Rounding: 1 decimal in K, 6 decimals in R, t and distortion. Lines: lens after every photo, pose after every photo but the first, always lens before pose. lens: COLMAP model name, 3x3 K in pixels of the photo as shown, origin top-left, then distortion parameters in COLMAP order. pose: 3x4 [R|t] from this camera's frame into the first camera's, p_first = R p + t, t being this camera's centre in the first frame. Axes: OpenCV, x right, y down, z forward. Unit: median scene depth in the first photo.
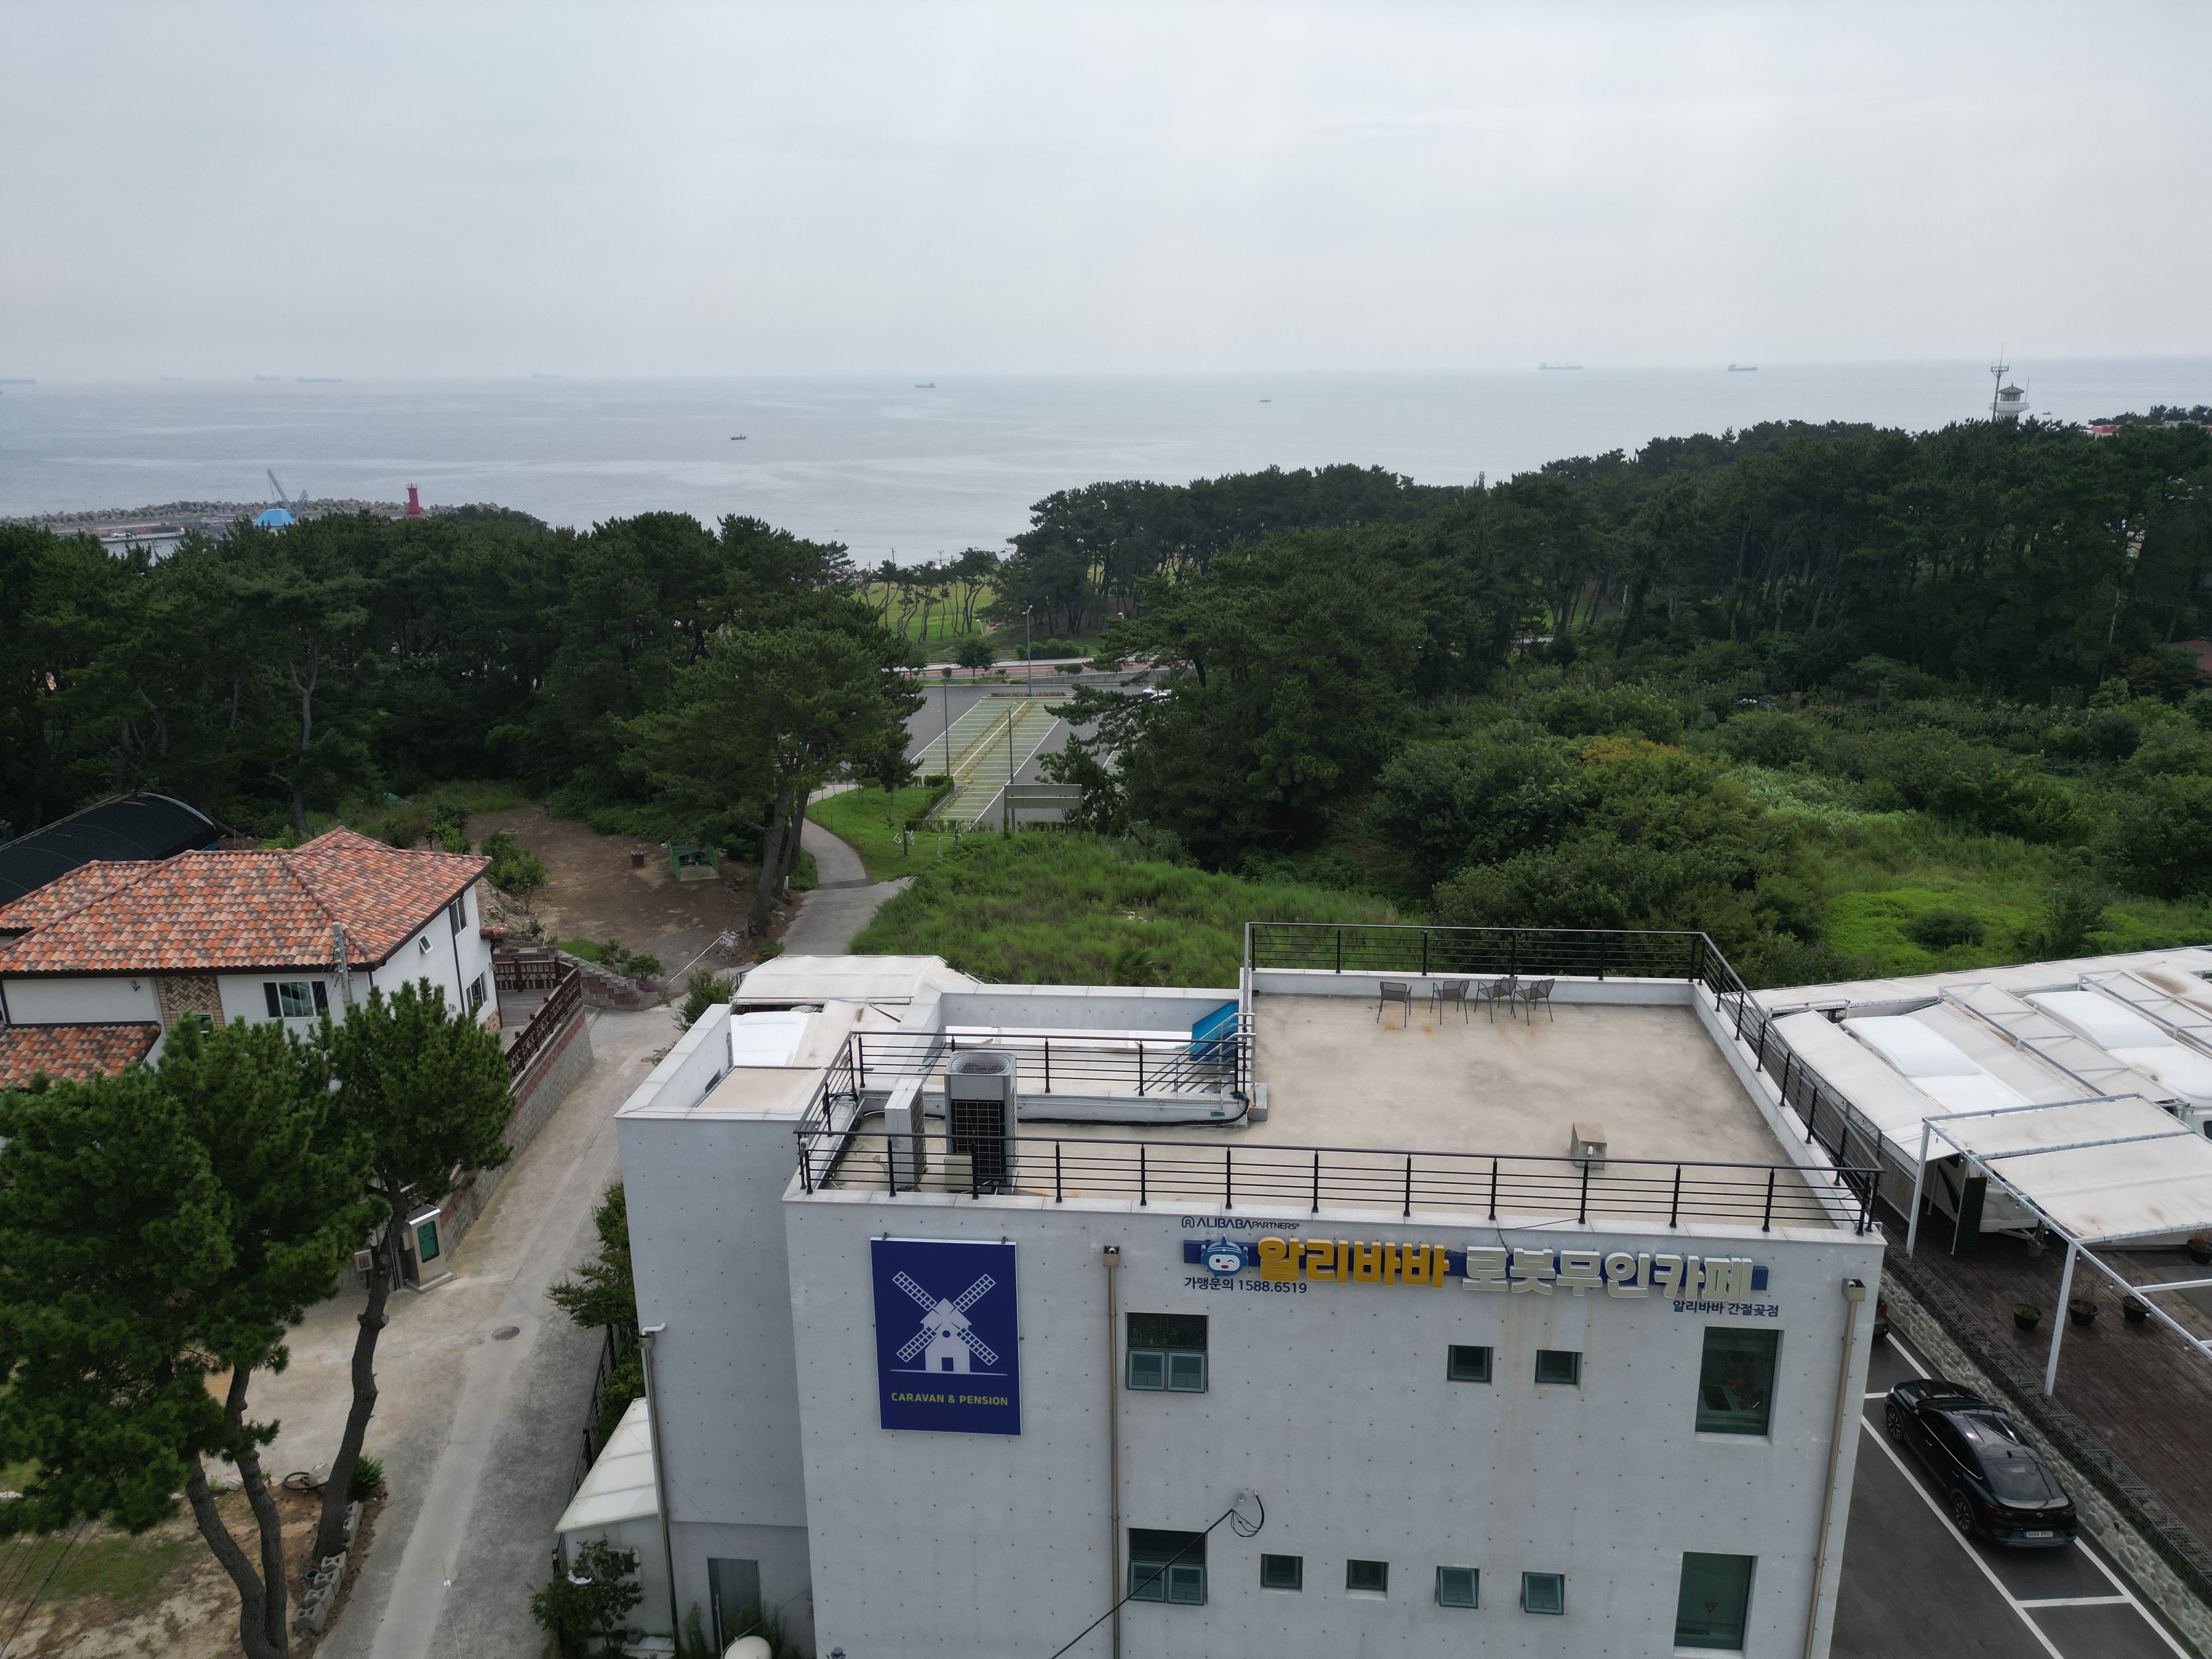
lens RADIAL K [[1549.0, 0, 1109.8], [0, 1549.0, 811.2], [0, 0, 1]] dist [0.071139, -0.069342]
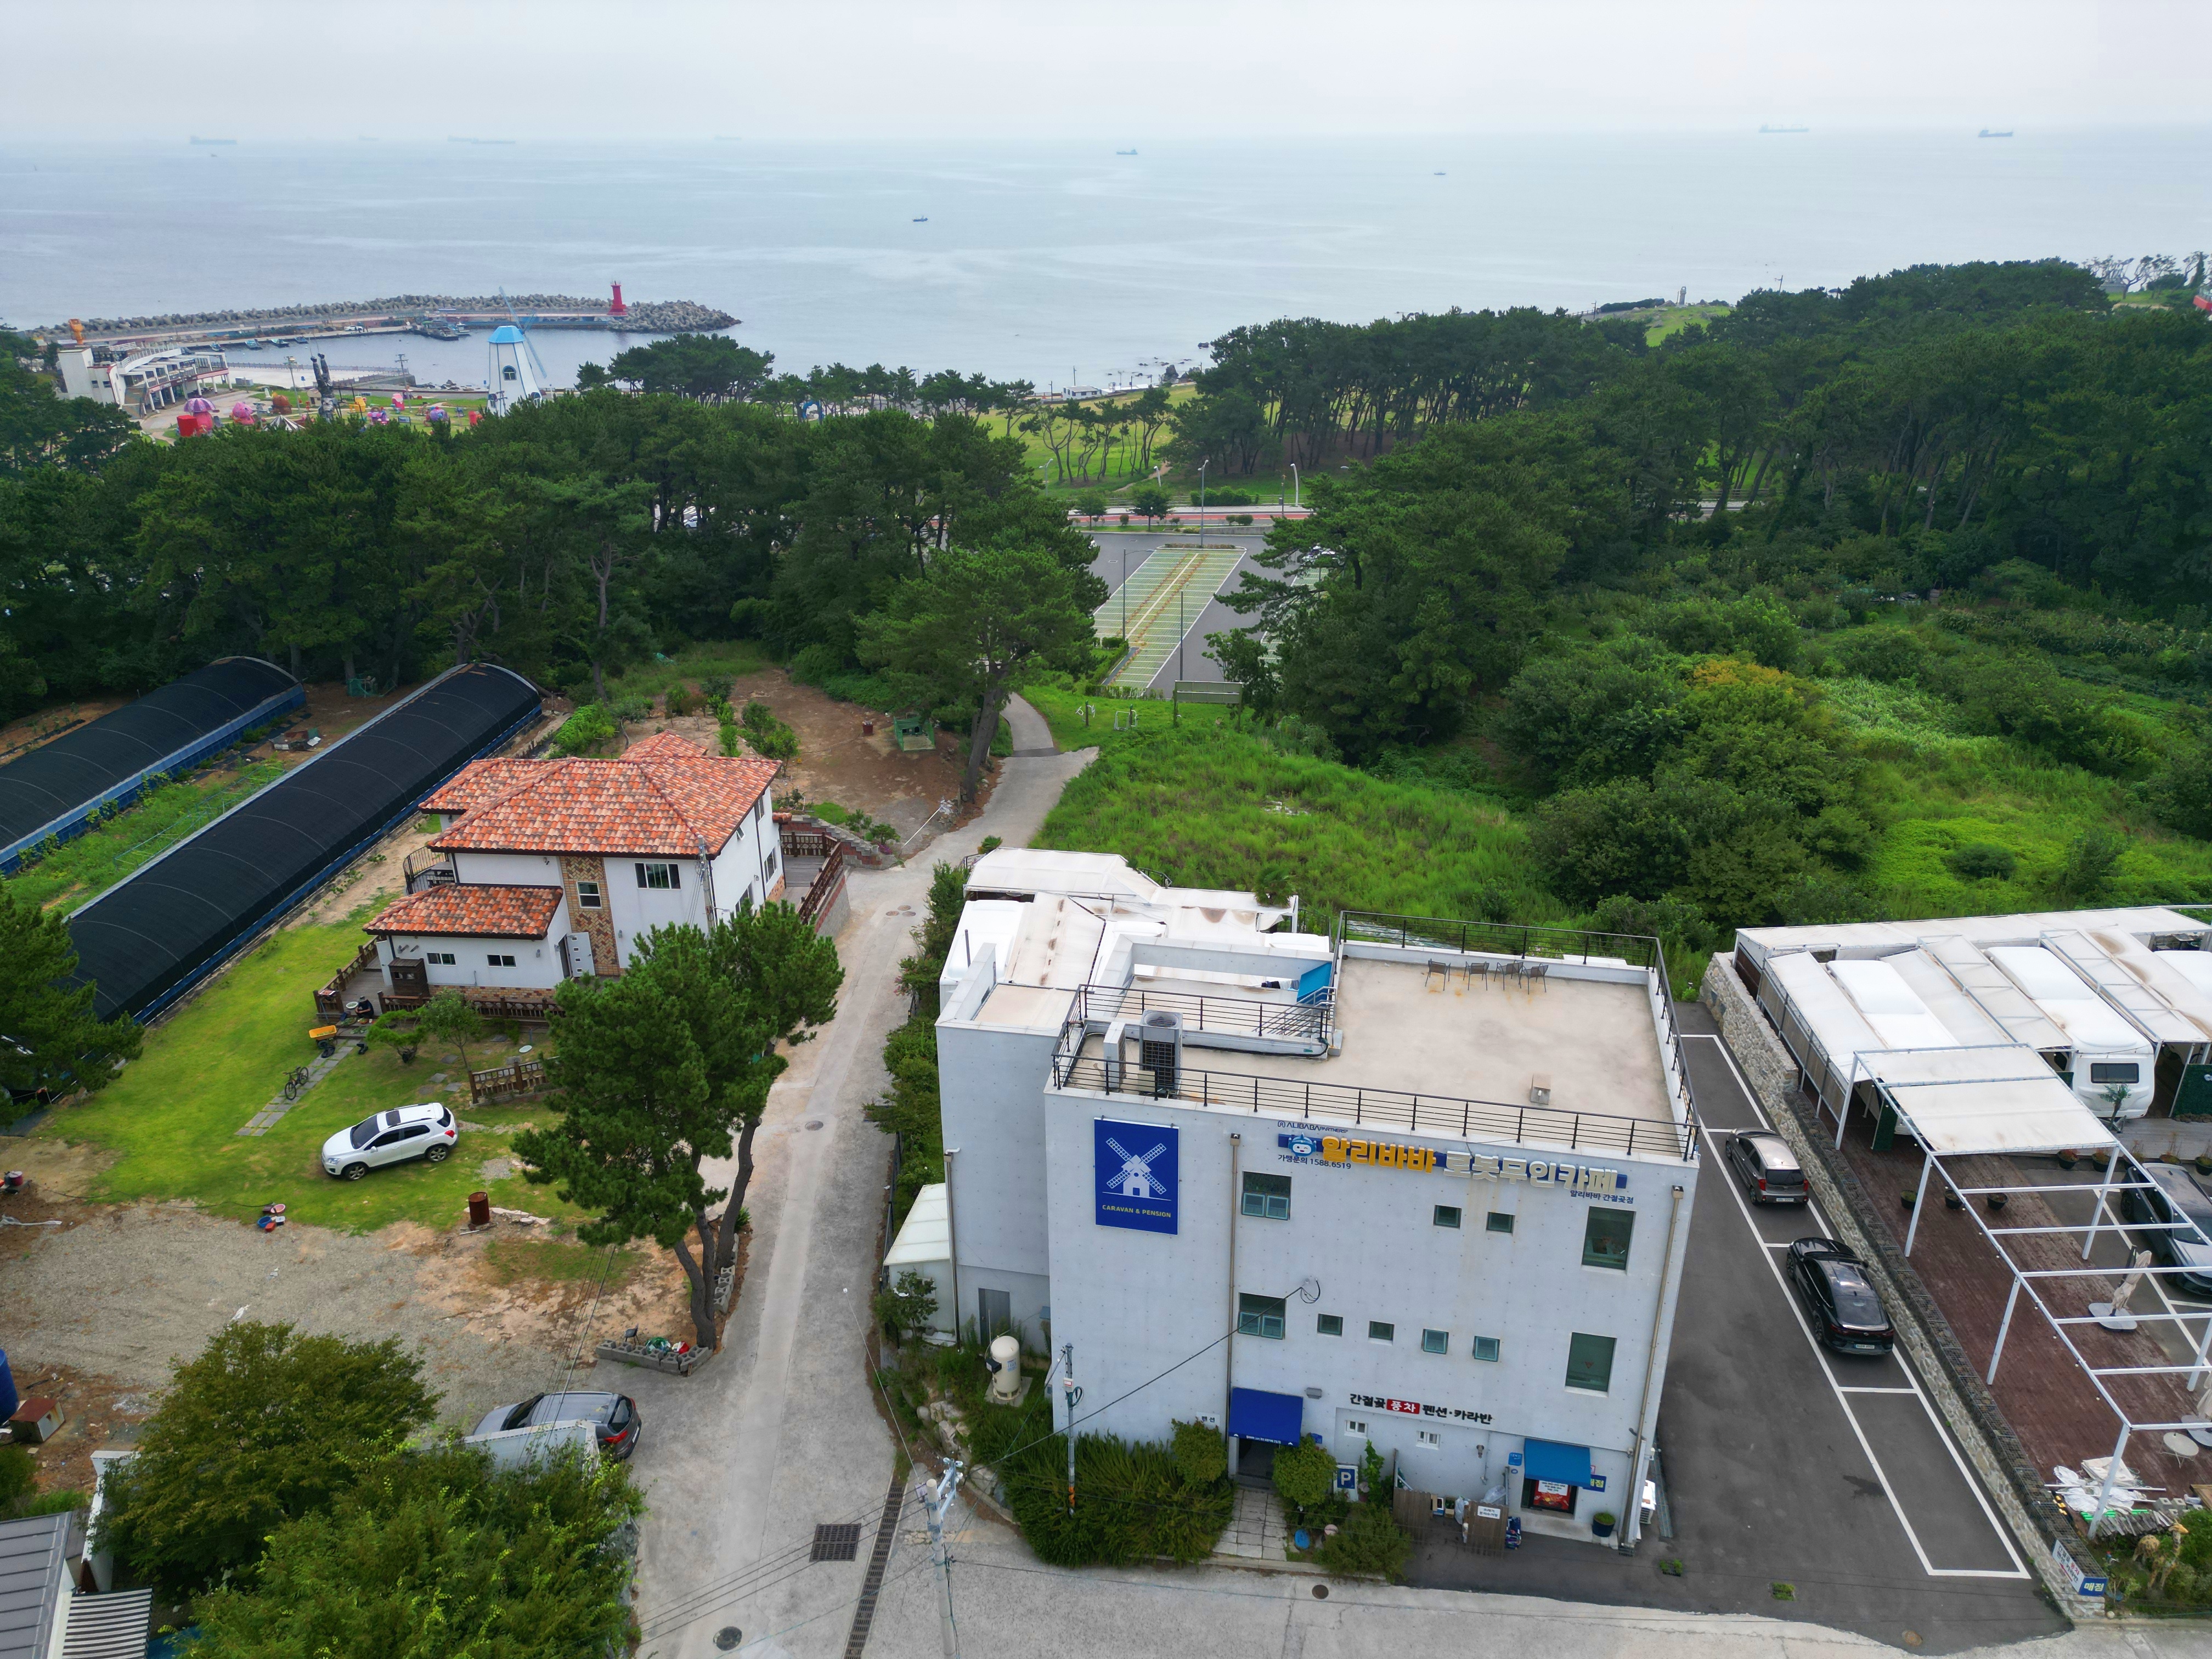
lens RADIAL K [[1549.0, 0, 1109.8], [0, 1549.0, 811.2], [0, 0, 1]] dist [0.071139, -0.069342]
pose [[0.993634, 0.047873, -0.101980, 0.007224], [-0.033861, 0.990274, 0.134950, -0.101325], [0.107449, -0.130637, 0.985590, -0.219871]]
